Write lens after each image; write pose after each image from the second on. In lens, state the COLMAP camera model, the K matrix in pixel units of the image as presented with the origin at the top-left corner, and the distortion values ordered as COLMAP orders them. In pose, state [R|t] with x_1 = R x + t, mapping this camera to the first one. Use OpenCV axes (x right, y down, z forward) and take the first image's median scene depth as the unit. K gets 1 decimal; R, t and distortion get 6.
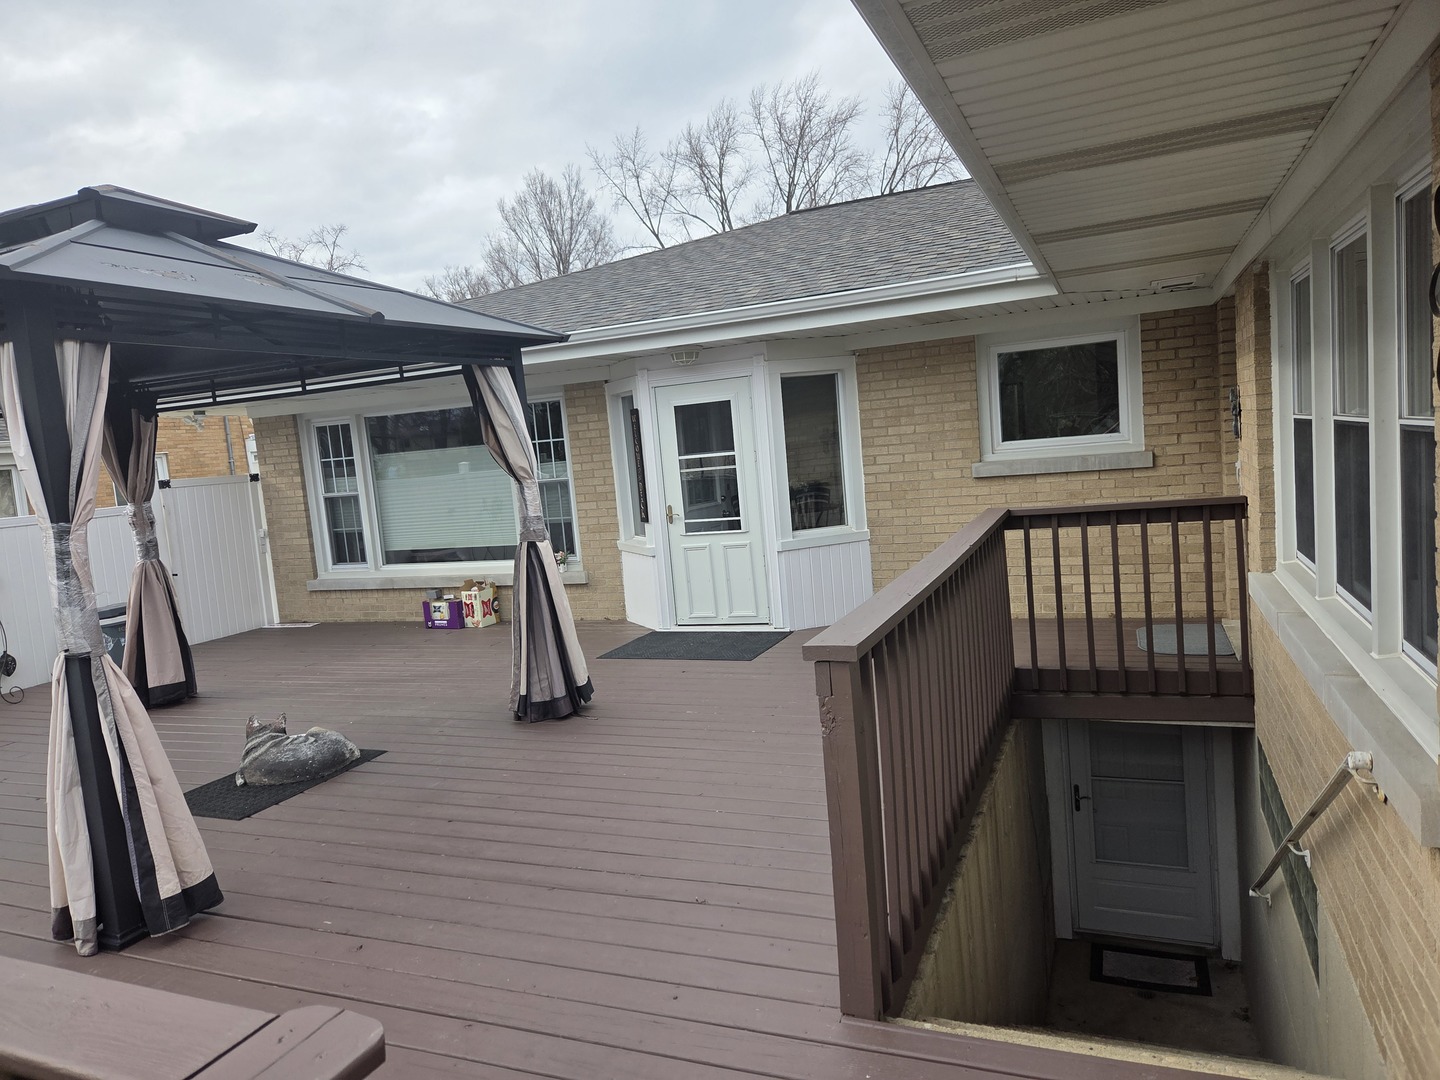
lens RADIAL K [[958.5, 0, 720.0], [0, 958.5, 540.0], [0, 0, 1]] dist [0.077022, -0.066778]
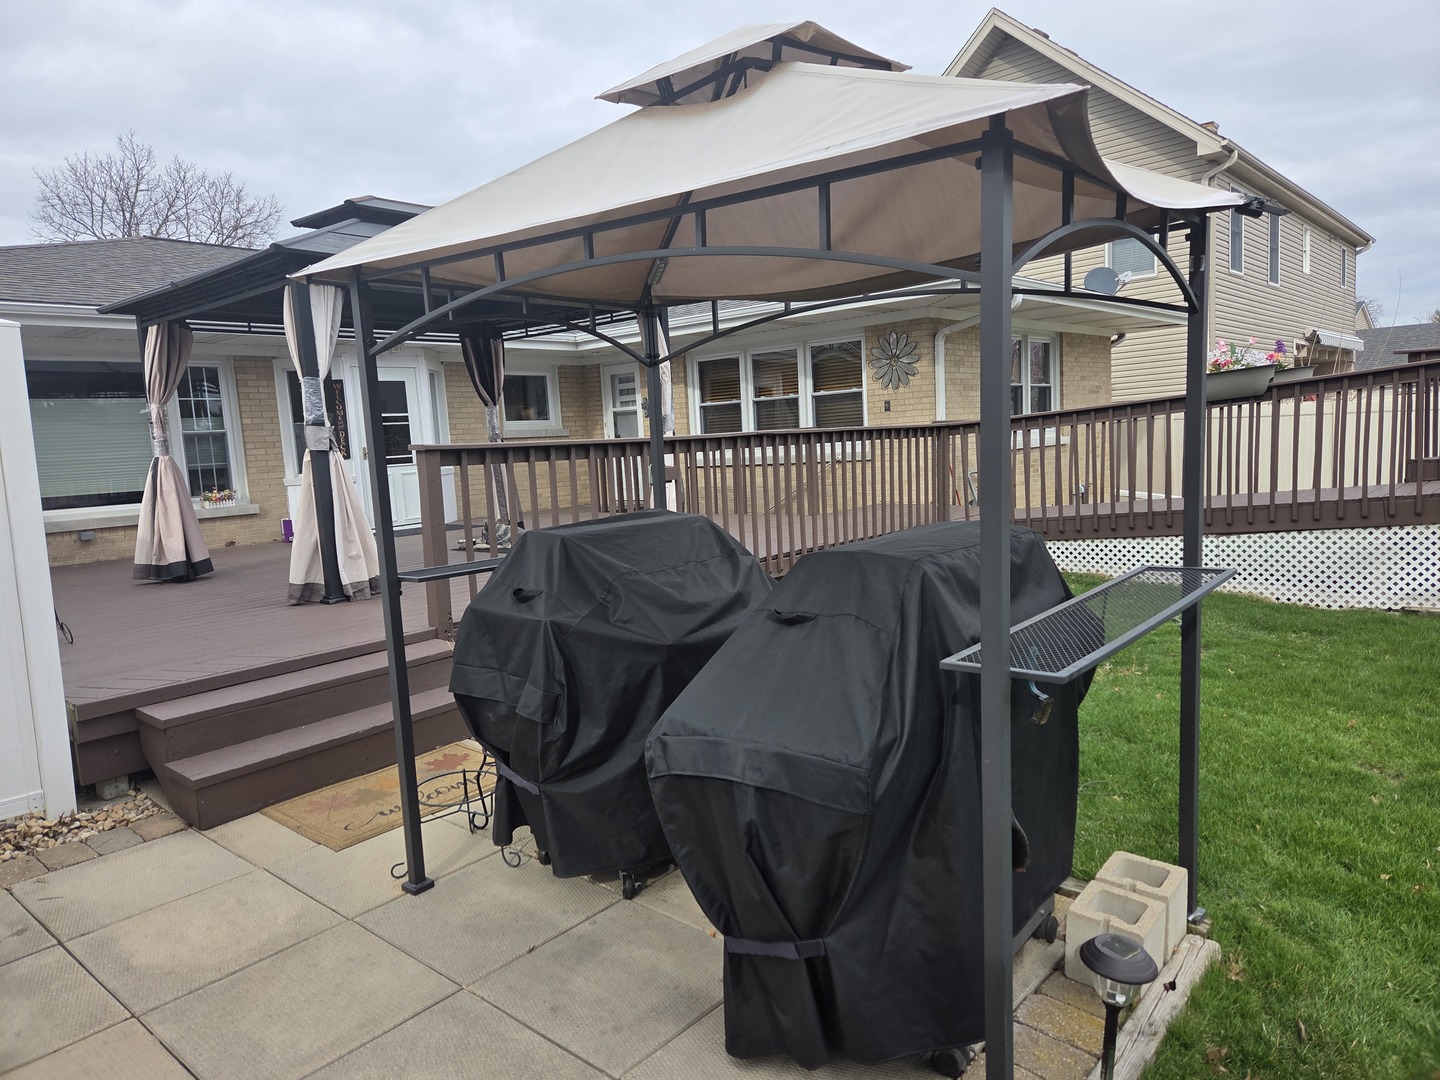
lens RADIAL K [[958.5, 0, 720.0], [0, 958.5, 540.0], [0, 0, 1]] dist [0.077022, -0.066778]
pose [[0.326429, -0.033752, 0.944619, -1.298448], [0.124022, 0.992252, -0.007404, 0.186292], [-0.937050, 0.119570, 0.328085, 0.013466]]
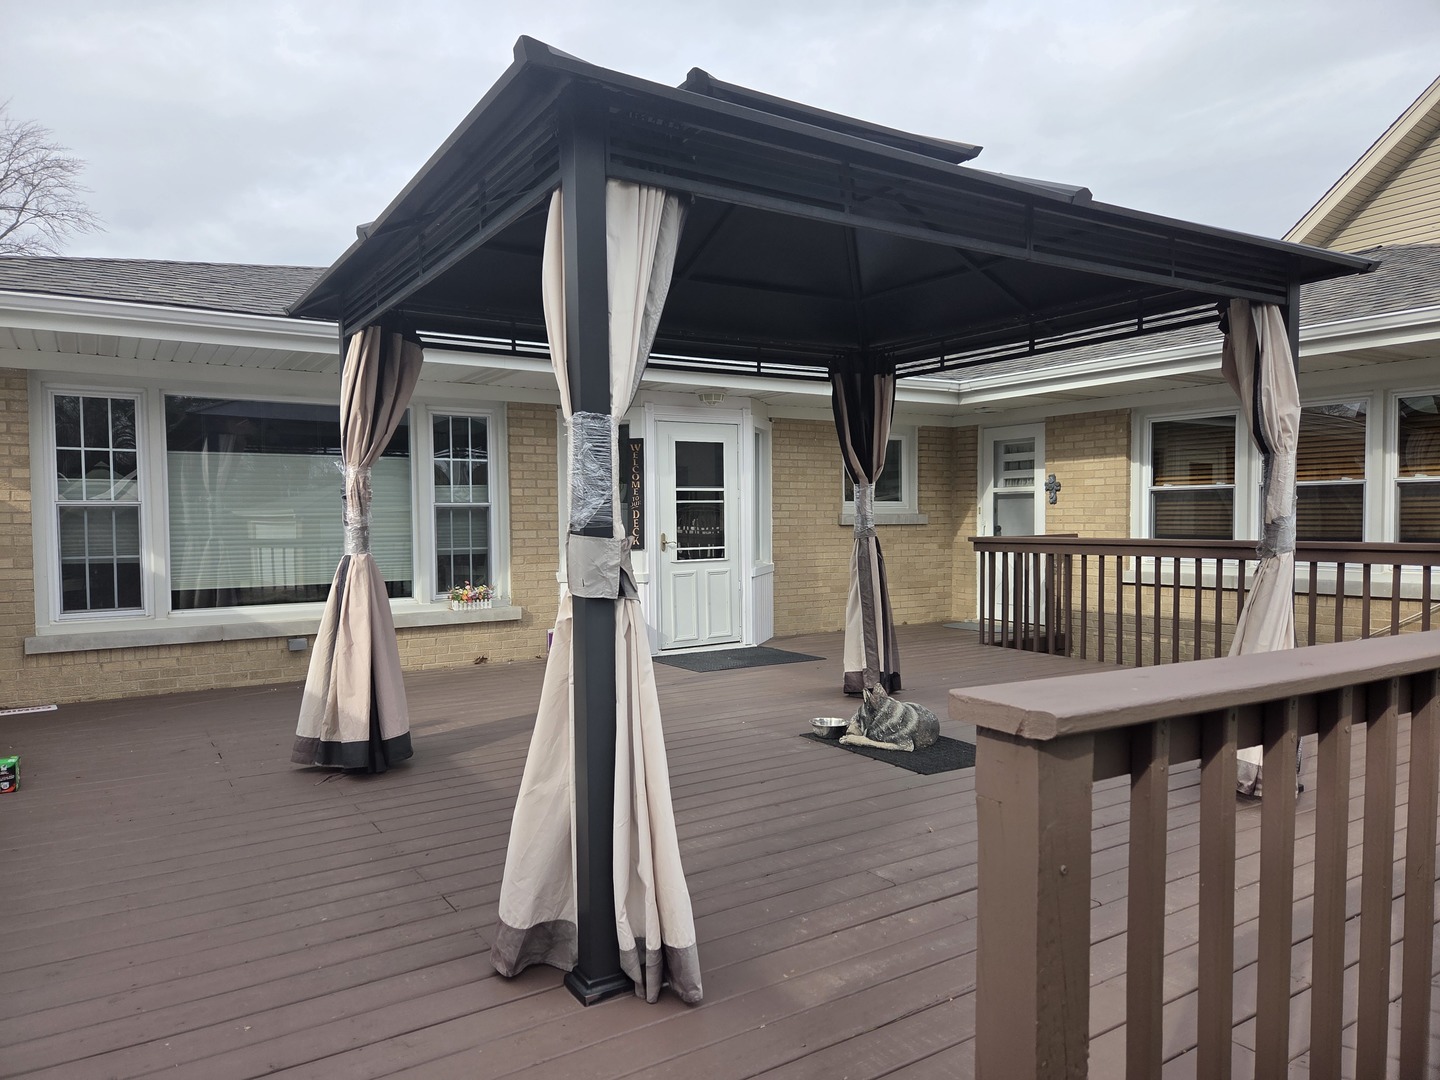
lens RADIAL K [[958.5, 0, 720.0], [0, 958.5, 540.0], [0, 0, 1]] dist [0.077022, -0.066778]
pose [[0.567706, 0.059310, 0.821092, -0.884488], [0.045316, 0.993638, -0.103105, 0.082375], [-0.821983, 0.095742, 0.561407, 0.364589]]
